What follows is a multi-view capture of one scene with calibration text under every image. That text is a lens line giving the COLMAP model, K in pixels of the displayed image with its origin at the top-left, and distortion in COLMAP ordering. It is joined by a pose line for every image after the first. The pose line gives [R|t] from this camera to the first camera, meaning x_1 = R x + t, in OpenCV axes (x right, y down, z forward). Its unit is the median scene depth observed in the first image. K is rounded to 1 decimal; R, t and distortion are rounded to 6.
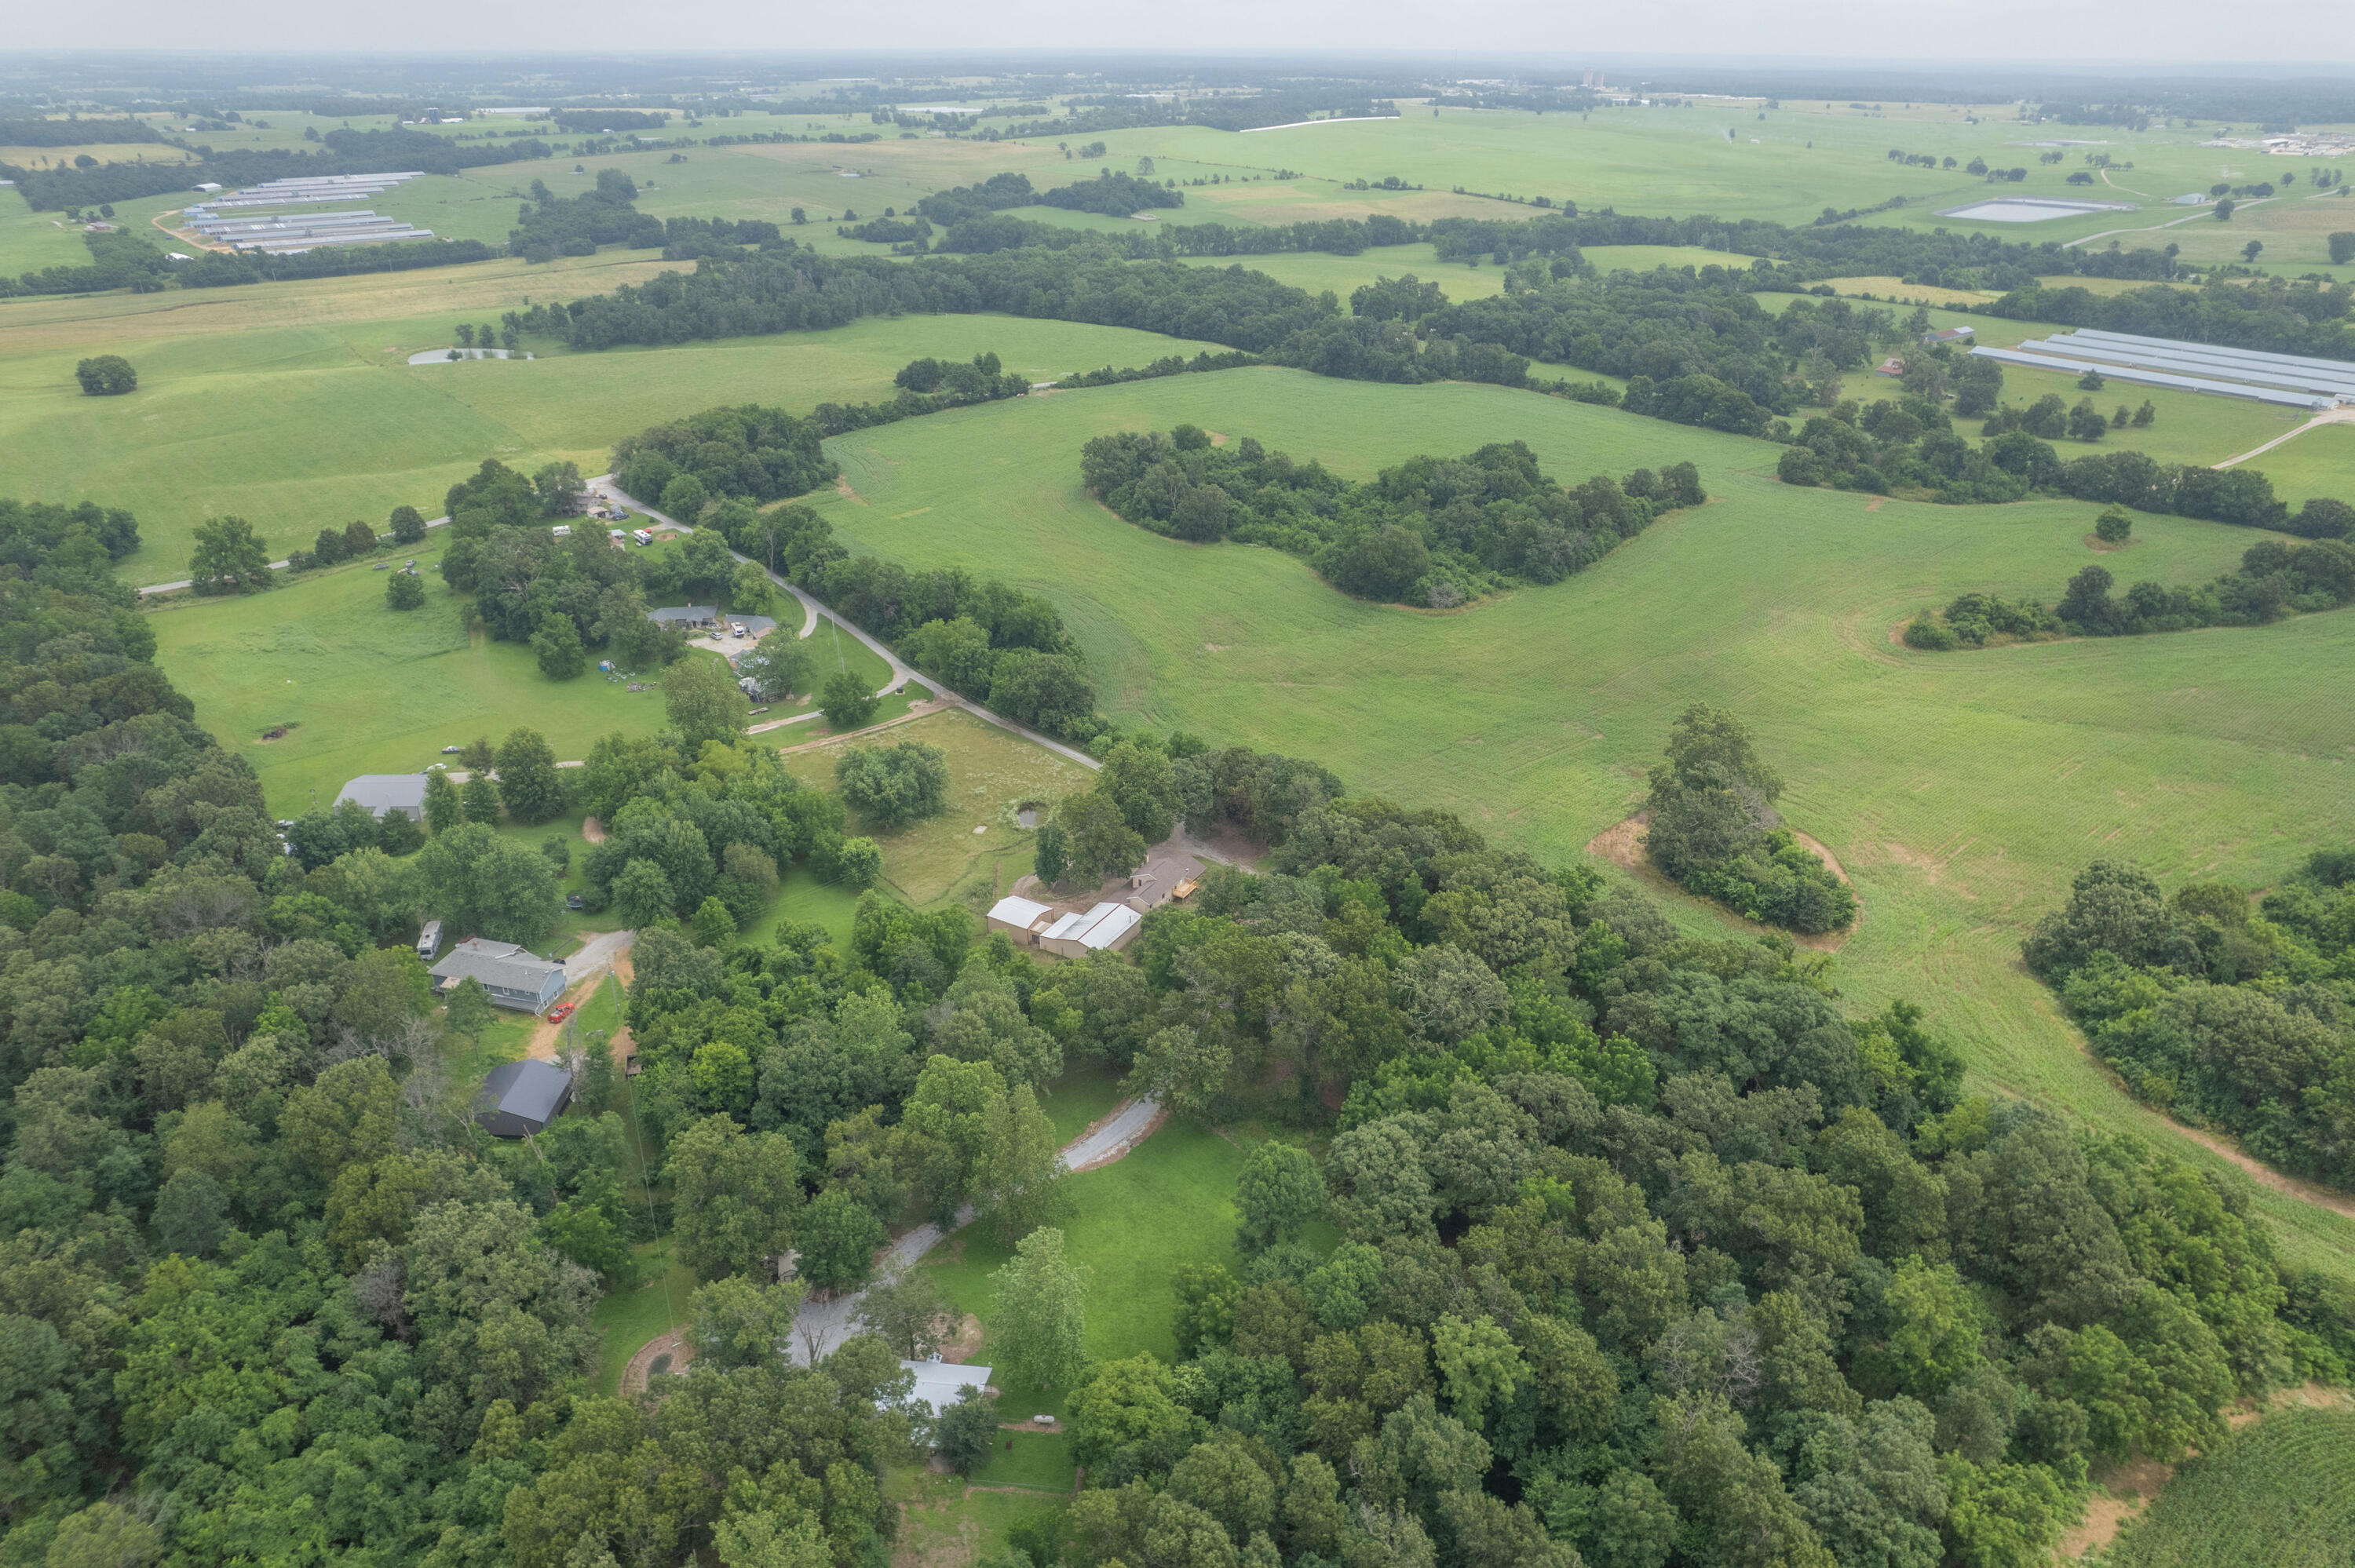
lens RADIAL K [[1509.7, 0, 1162.6], [0, 1509.7, 780.7], [0, 0, 1]] dist [-0.112498, 0.102833]
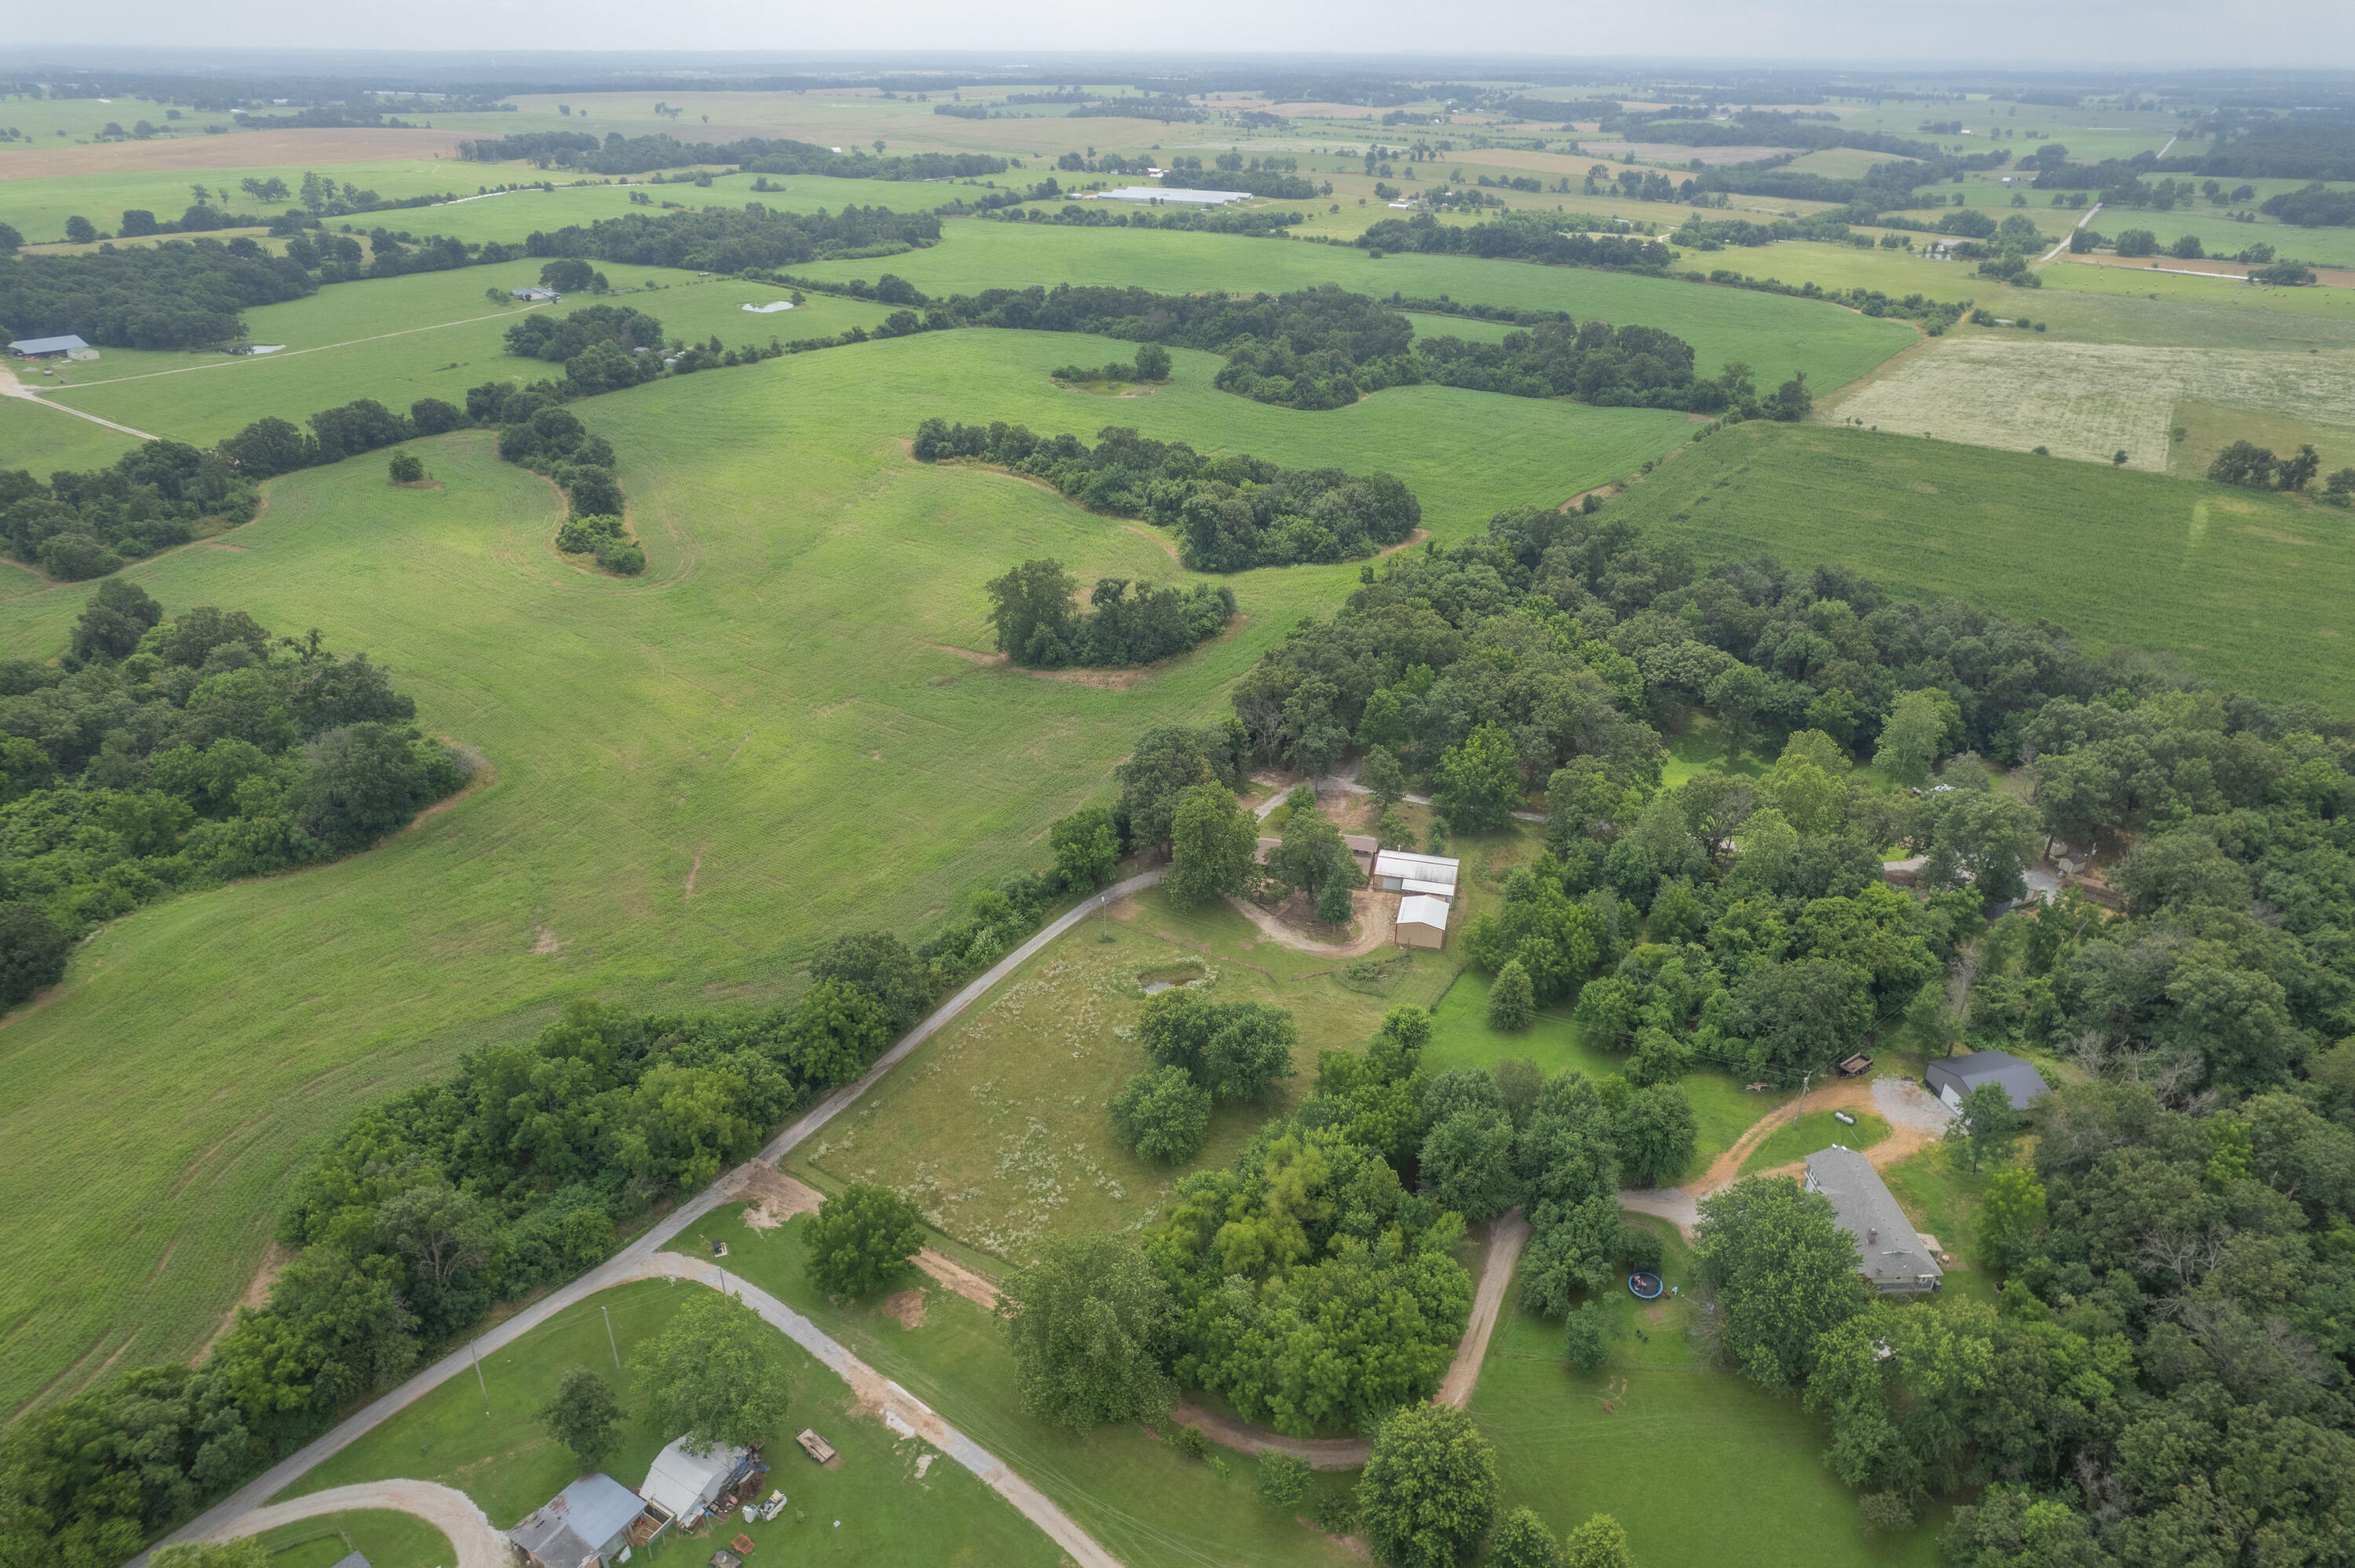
lens RADIAL K [[1509.7, 0, 1162.6], [0, 1509.7, 780.7], [0, 0, 1]] dist [-0.112498, 0.102833]
pose [[-0.284832, -0.430335, 0.856553, -0.678191], [0.418792, 0.747912, 0.515016, -0.438070], [-0.862255, 0.505410, -0.032808, 0.935156]]
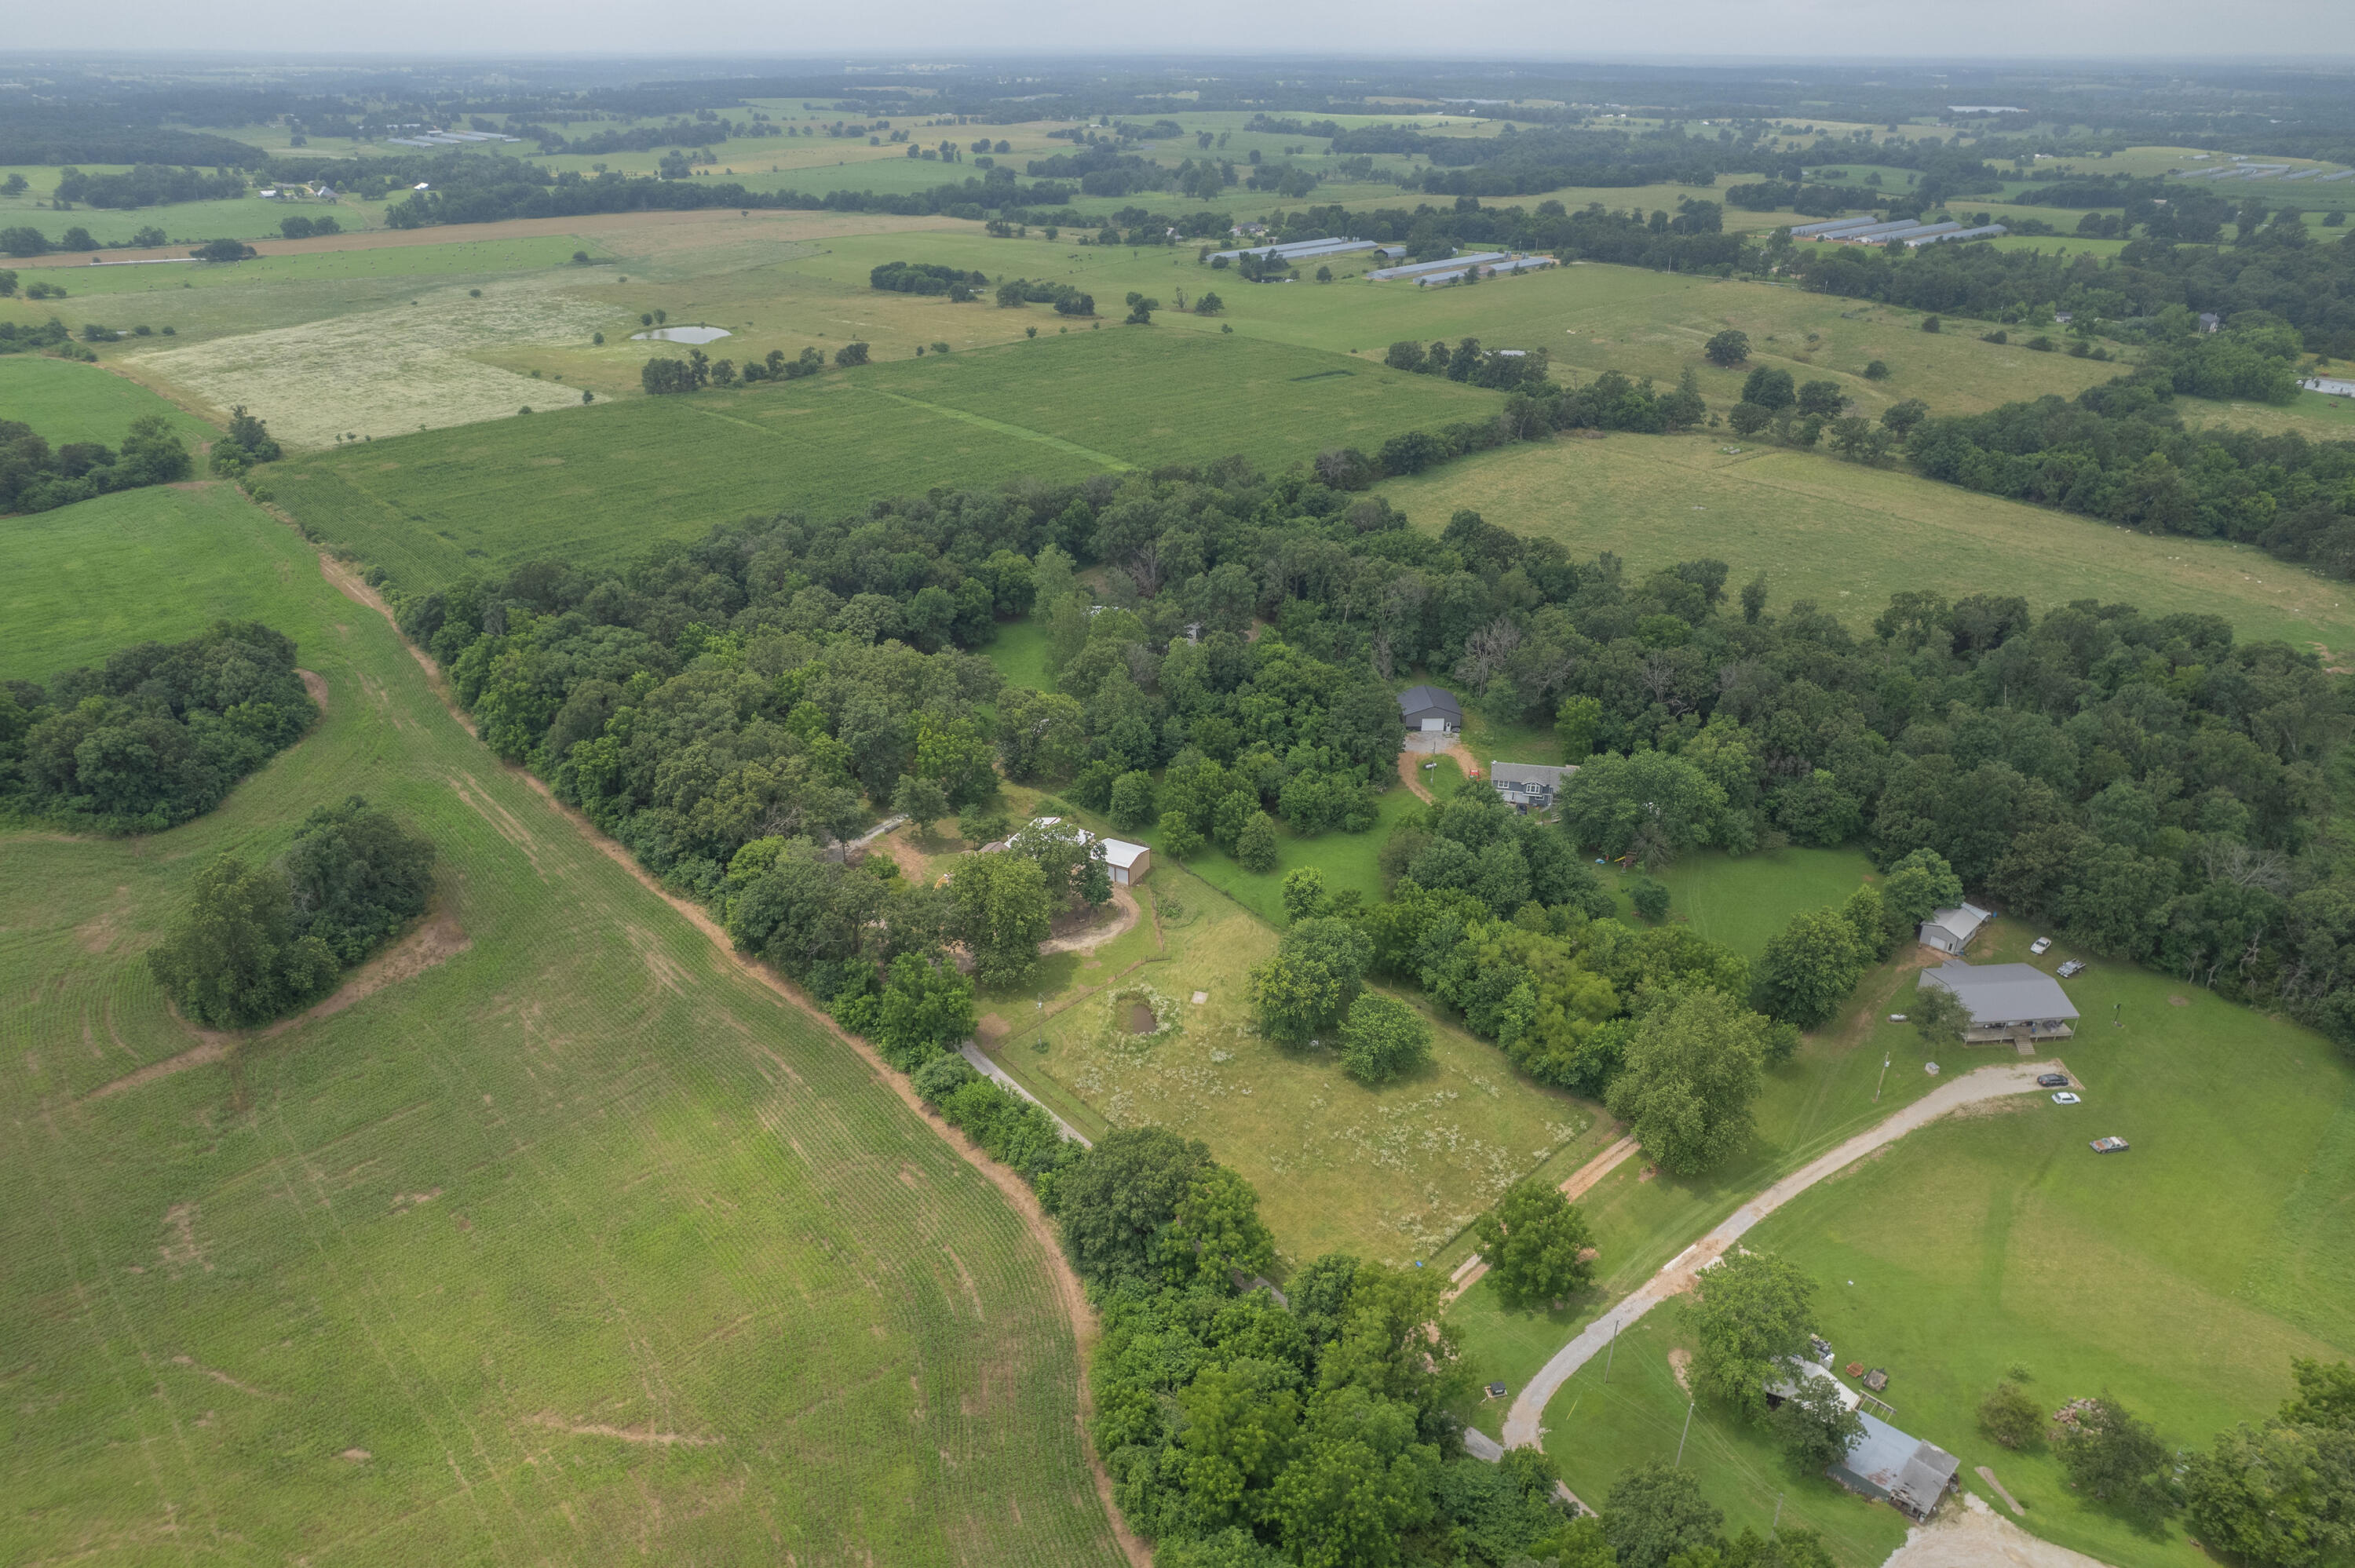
lens RADIAL K [[1509.7, 0, 1162.6], [0, 1509.7, 780.7], [0, 0, 1]] dist [-0.112498, 0.102833]
pose [[-0.998608, 0.022924, -0.047496, -0.081621], [-0.024194, 0.601111, 0.798799, -0.619431], [0.046862, 0.798837, -0.599720, 1.289536]]
